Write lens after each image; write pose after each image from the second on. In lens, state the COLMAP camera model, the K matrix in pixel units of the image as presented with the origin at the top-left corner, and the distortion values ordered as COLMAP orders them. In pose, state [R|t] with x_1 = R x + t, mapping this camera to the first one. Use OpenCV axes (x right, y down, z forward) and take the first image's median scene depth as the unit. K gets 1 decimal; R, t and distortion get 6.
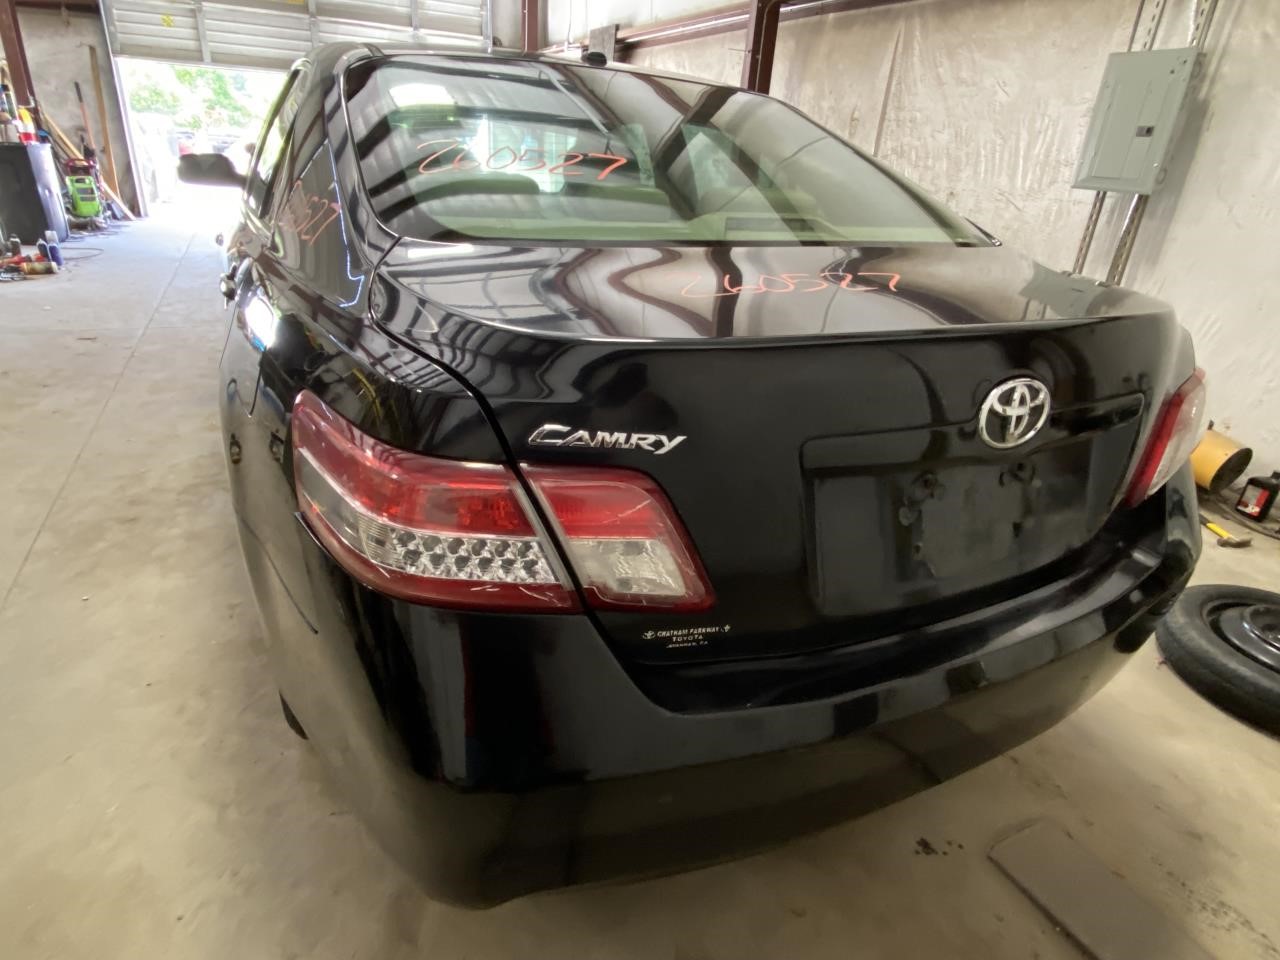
lens RADIAL K [[726.8, 0, 635.4], [0, 726.8, 481.9], [0, 0, 1]] dist [-0.002843, -0.011778]
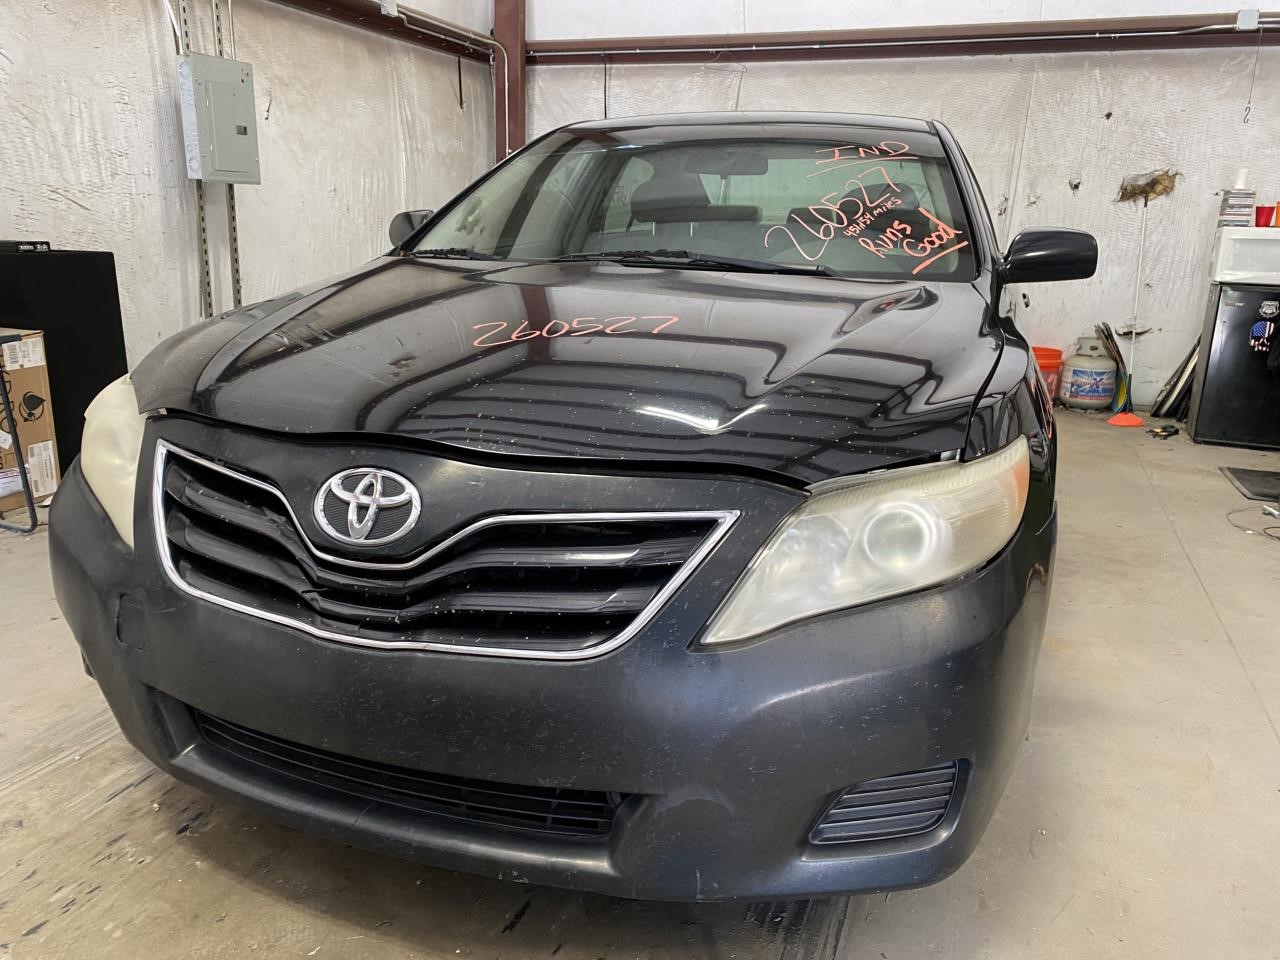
lens RADIAL K [[1003.0, 0, 638.0], [0, 1003.0, 479.5], [0, 0, 1]] dist [0.031939, -0.030572]
pose [[-0.702090, -0.255014, 0.664859, -0.681232], [0.235458, 0.798018, 0.554732, -0.585841], [-0.672034, 0.546018, -0.500235, 1.254482]]
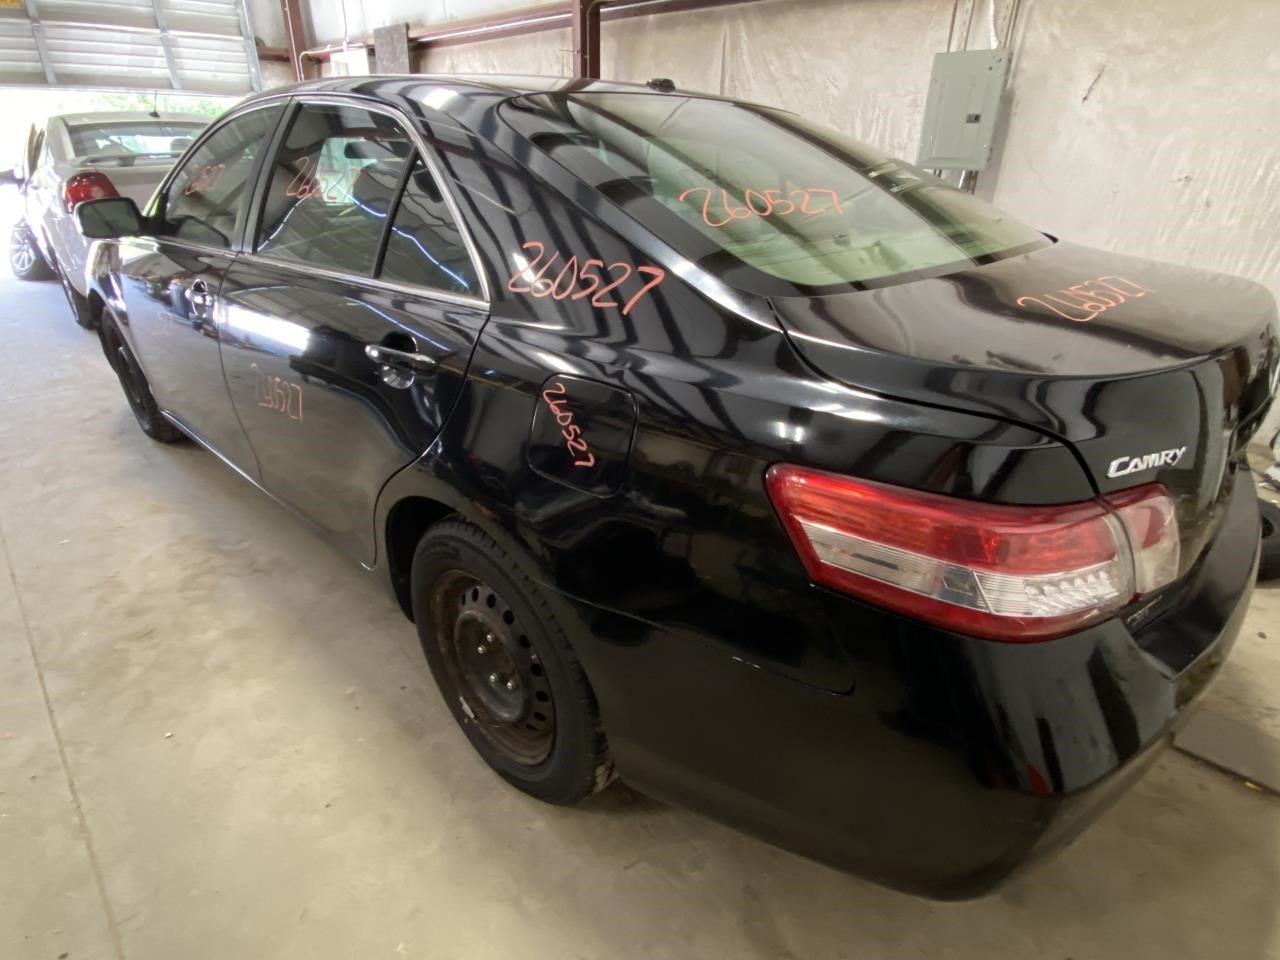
lens RADIAL K [[680.4, 0, 642.6], [0, 680.4, 485.1], [0, 0, 1]] dist [-0.001649, -0.012784]
pose [[0.942743, -0.190257, 0.273931, -0.190570], [0.178363, 0.981617, 0.067934, -0.041328], [-0.281820, -0.015185, 0.959347, 0.035732]]
